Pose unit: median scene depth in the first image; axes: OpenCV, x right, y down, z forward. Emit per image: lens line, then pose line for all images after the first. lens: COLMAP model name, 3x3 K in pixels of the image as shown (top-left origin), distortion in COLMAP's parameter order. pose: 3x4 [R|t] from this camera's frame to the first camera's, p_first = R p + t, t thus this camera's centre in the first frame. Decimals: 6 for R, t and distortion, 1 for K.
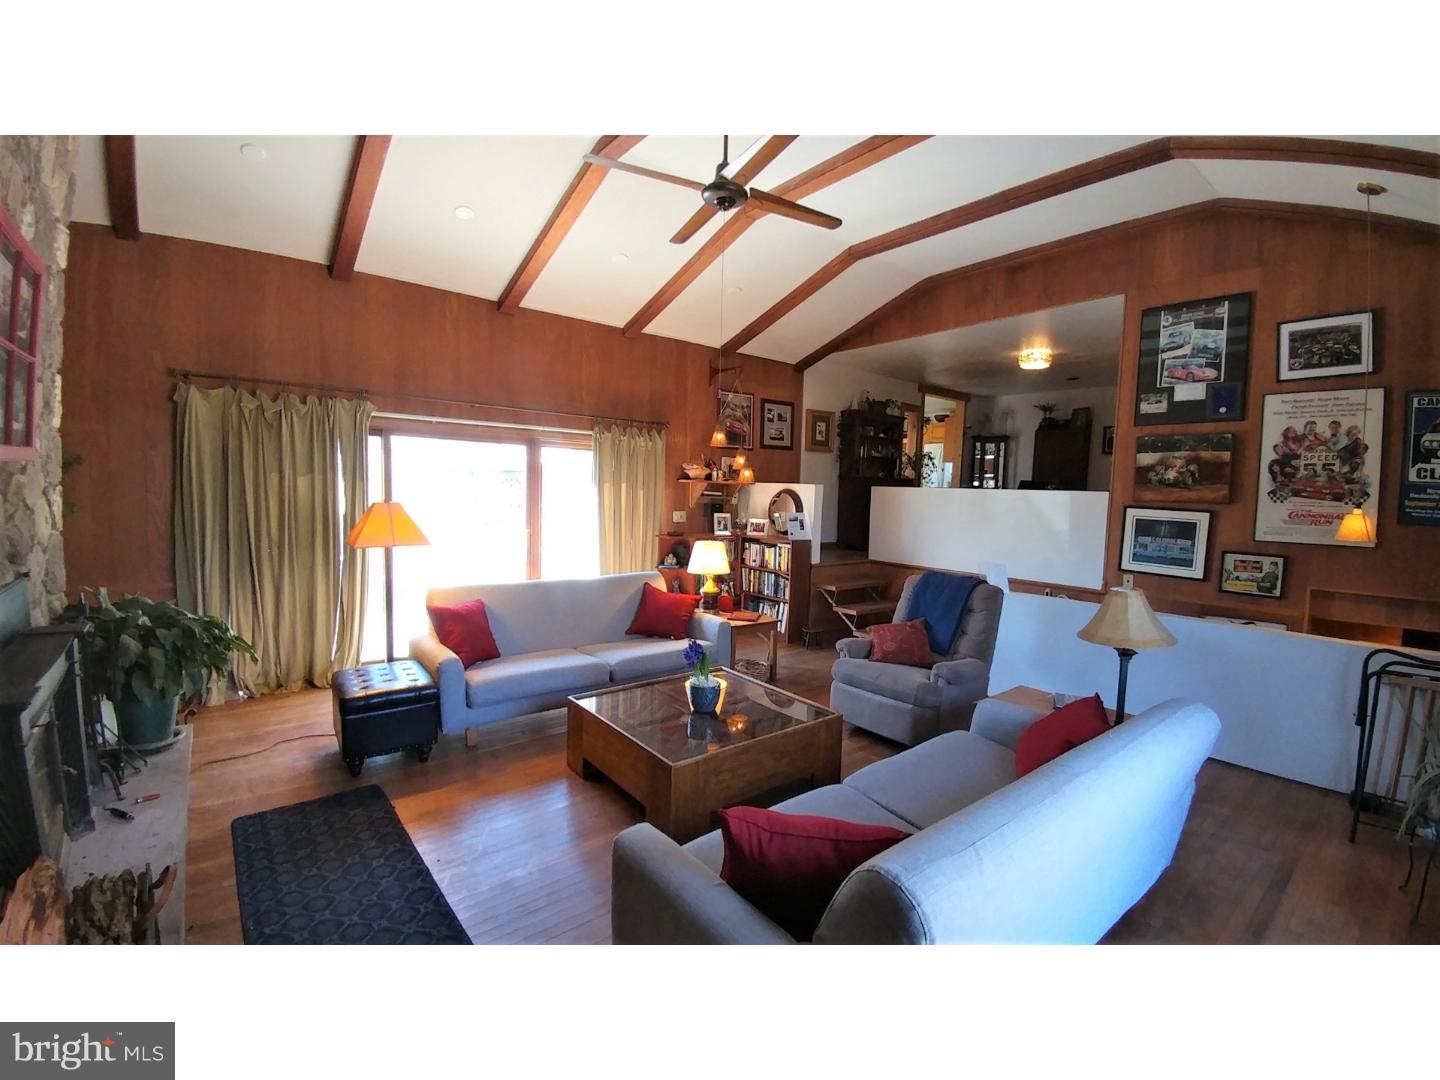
lens RADIAL K [[633.2, 0, 720.0], [0, 633.2, 540.0], [0, 0, 1]] dist [0.000675, 0.000028]
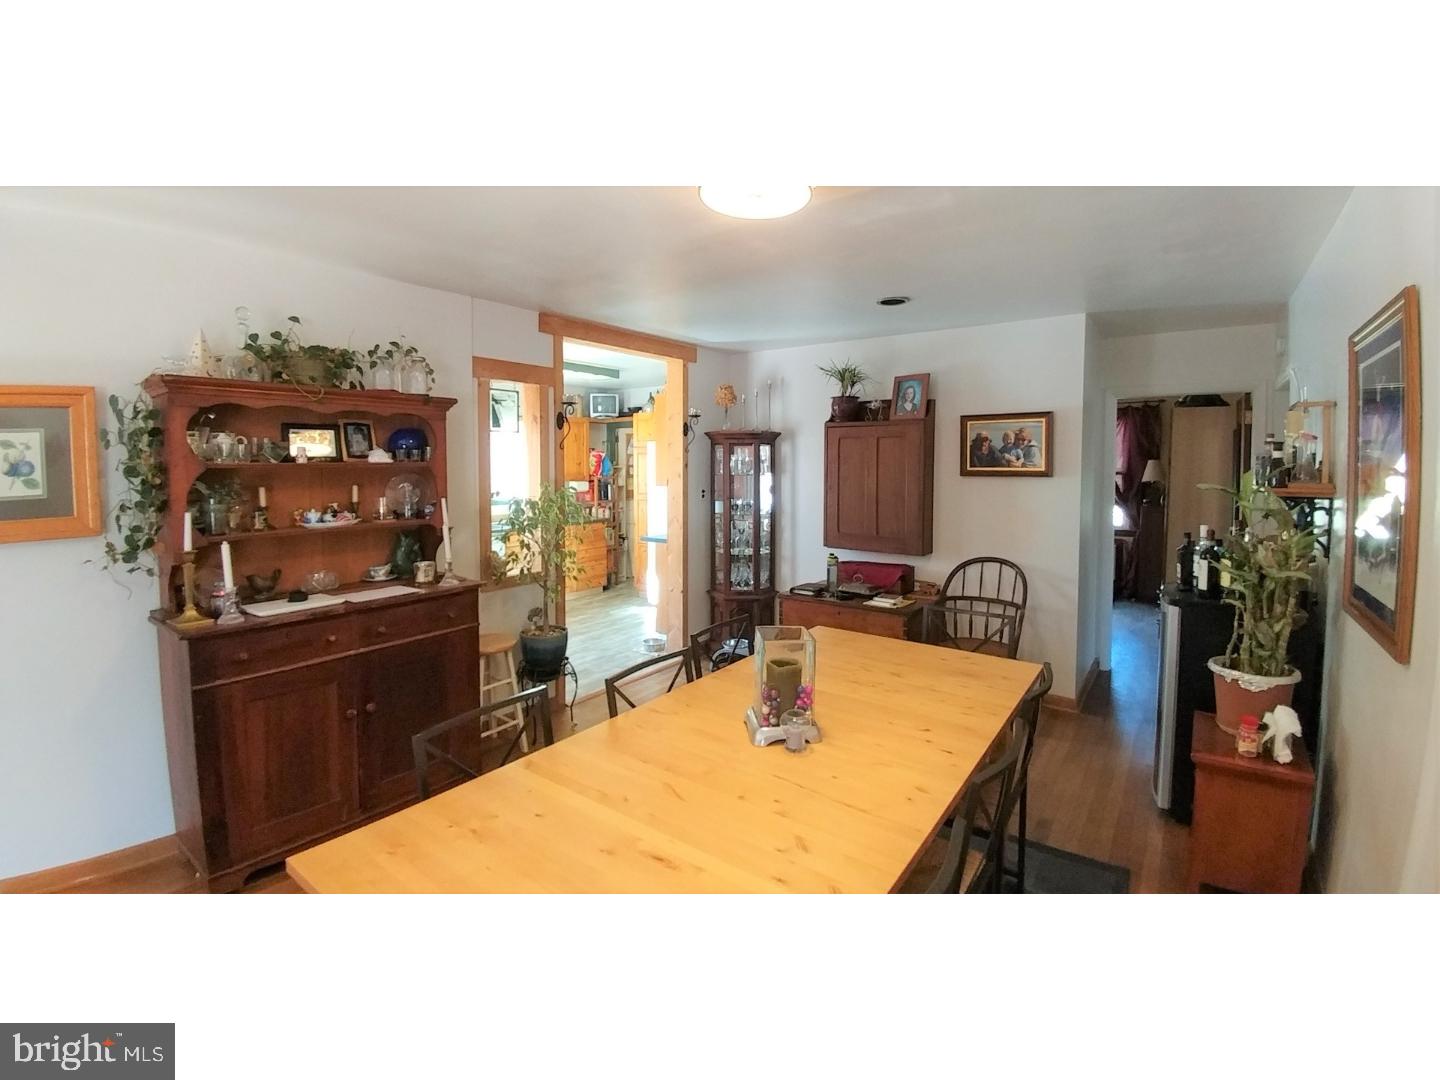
lens RADIAL K [[633.2, 0, 720.0], [0, 633.2, 540.0], [0, 0, 1]] dist [0.000675, 0.000028]
pose [[0.967529, -0.064837, 0.244304, 0.178289], [0.053533, 0.997178, 0.052638, -0.067606], [-0.247028, -0.037850, 0.968269, 0.331162]]
